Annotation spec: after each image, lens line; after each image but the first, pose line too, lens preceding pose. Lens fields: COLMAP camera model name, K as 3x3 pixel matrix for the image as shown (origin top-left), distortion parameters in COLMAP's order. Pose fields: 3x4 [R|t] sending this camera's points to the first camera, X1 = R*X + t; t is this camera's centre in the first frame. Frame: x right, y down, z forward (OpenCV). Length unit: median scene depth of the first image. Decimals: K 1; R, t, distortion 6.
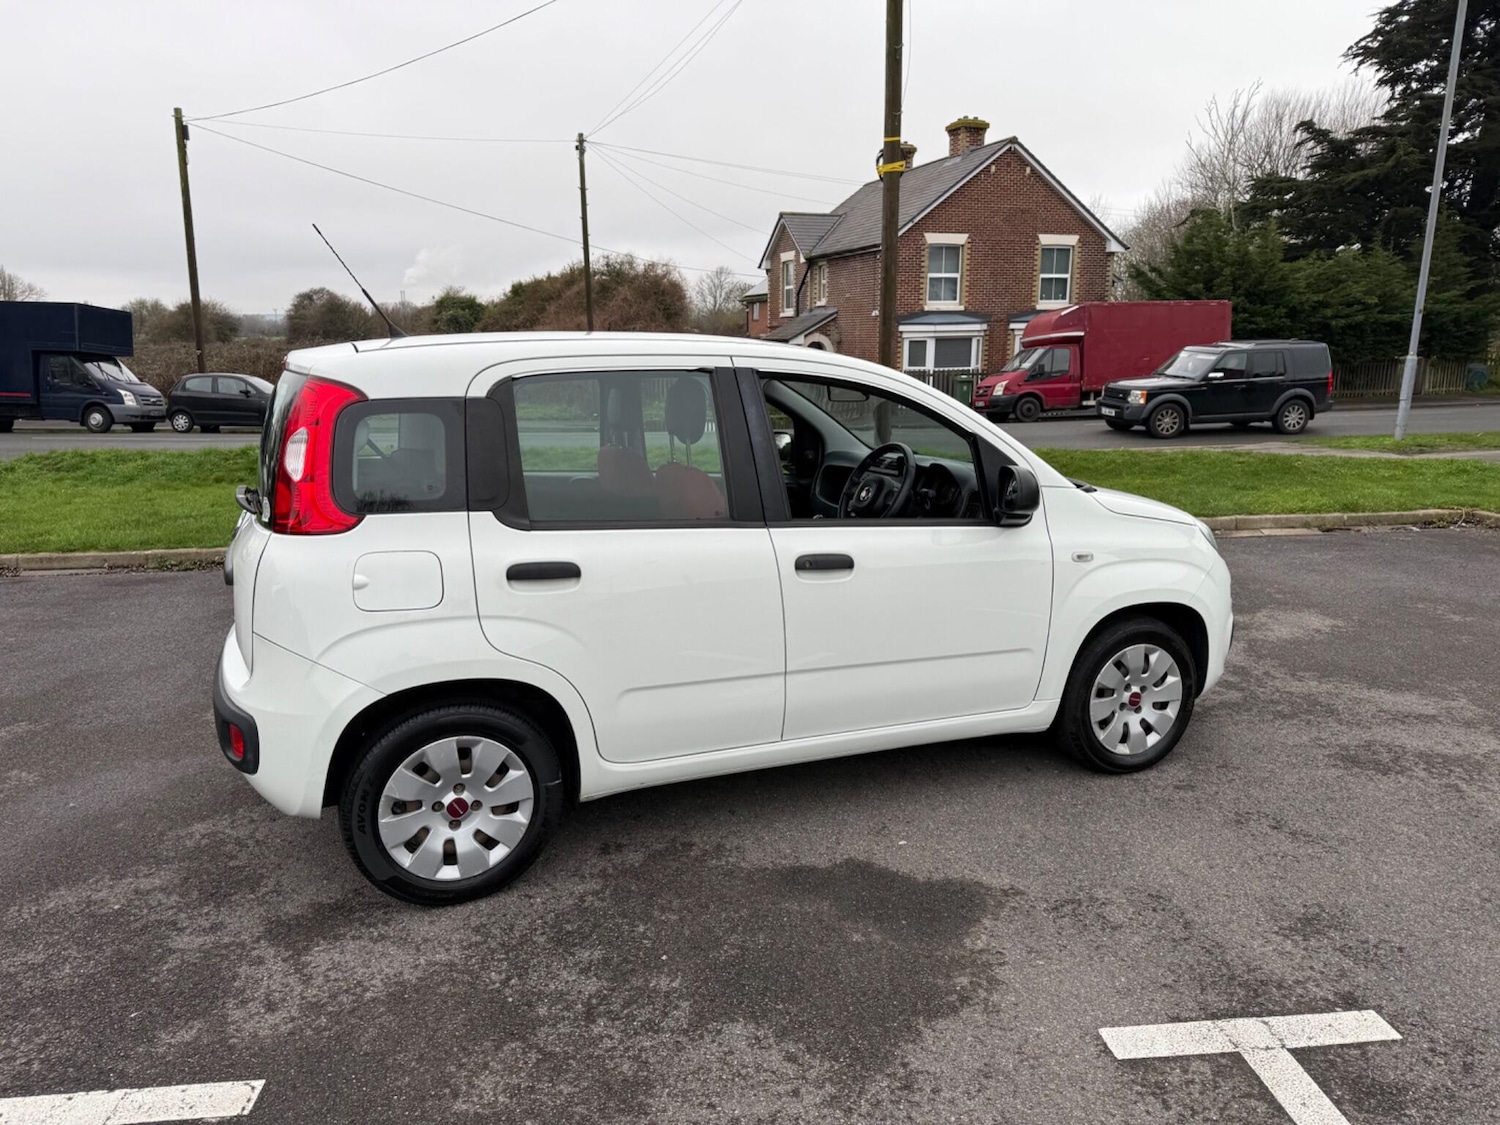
lens RADIAL K [[1050.7, 0, 746.0], [0, 1050.7, 567.3], [0, 0, 1]] dist [0.021639, -0.029307]
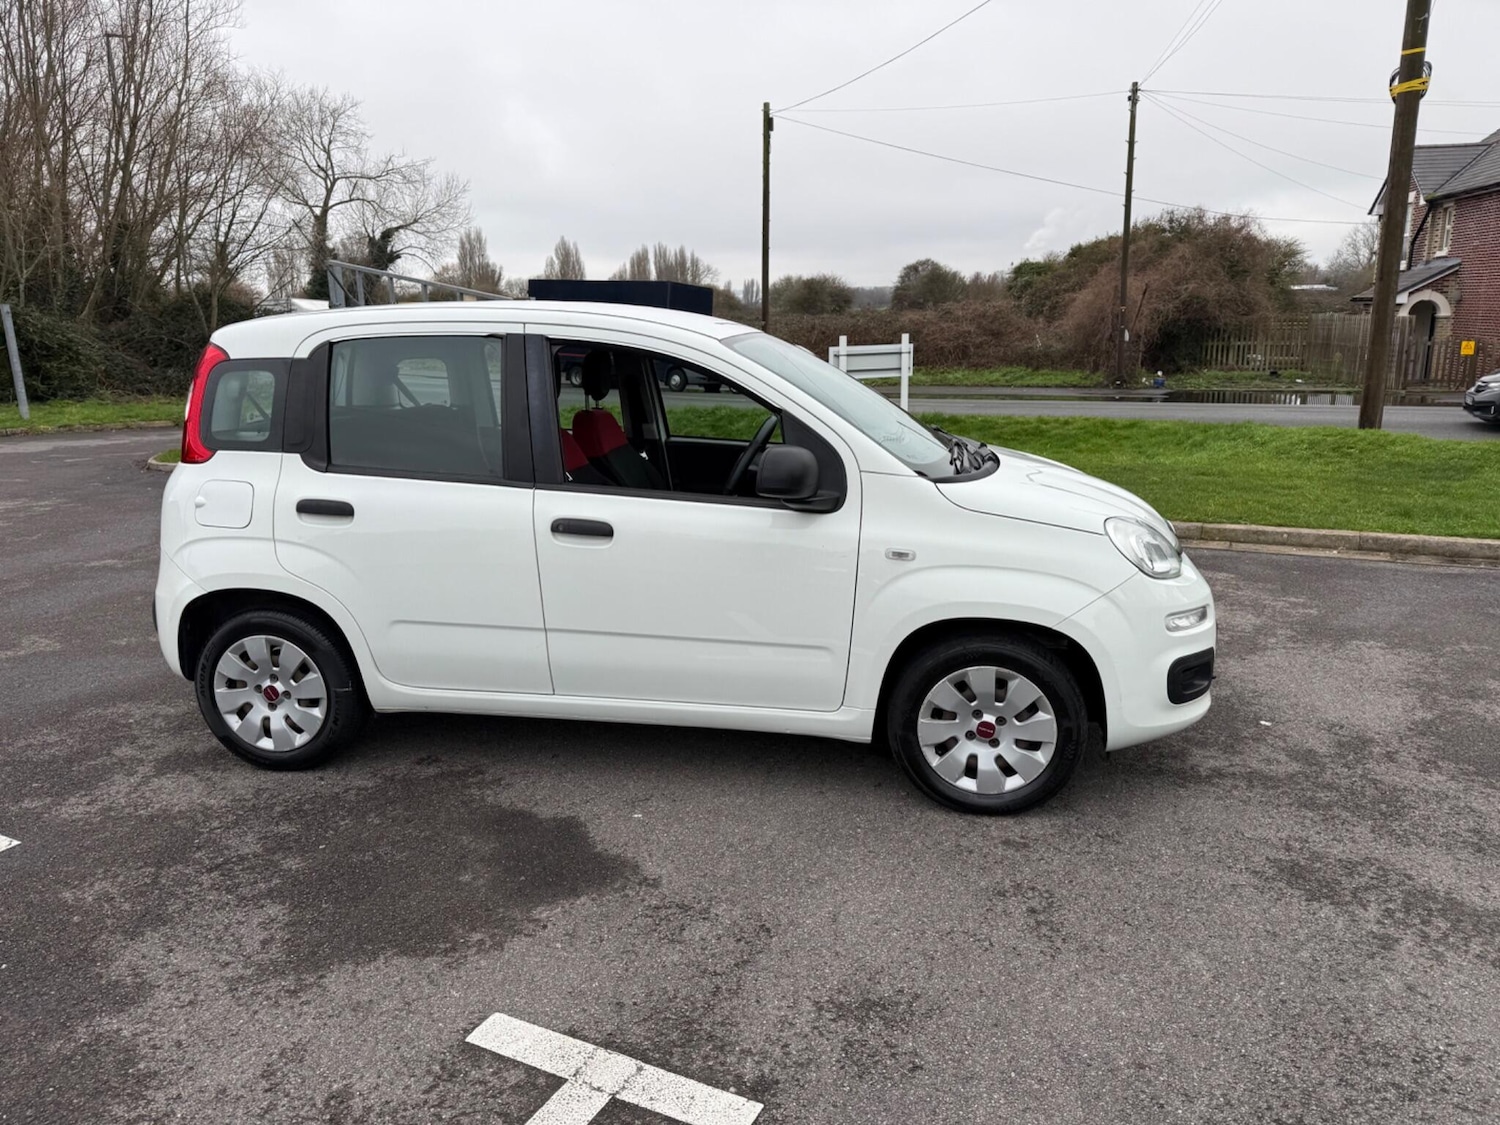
lens RADIAL K [[1050.7, 0, 744.9], [0, 1050.7, 568.7], [0, 0, 1]] dist [0.021639, -0.029307]
pose [[0.849441, 0.116599, -0.514640, 0.744156], [-0.100315, 0.993178, 0.059445, -0.041409], [0.518061, 0.001131, 0.855343, 0.209168]]
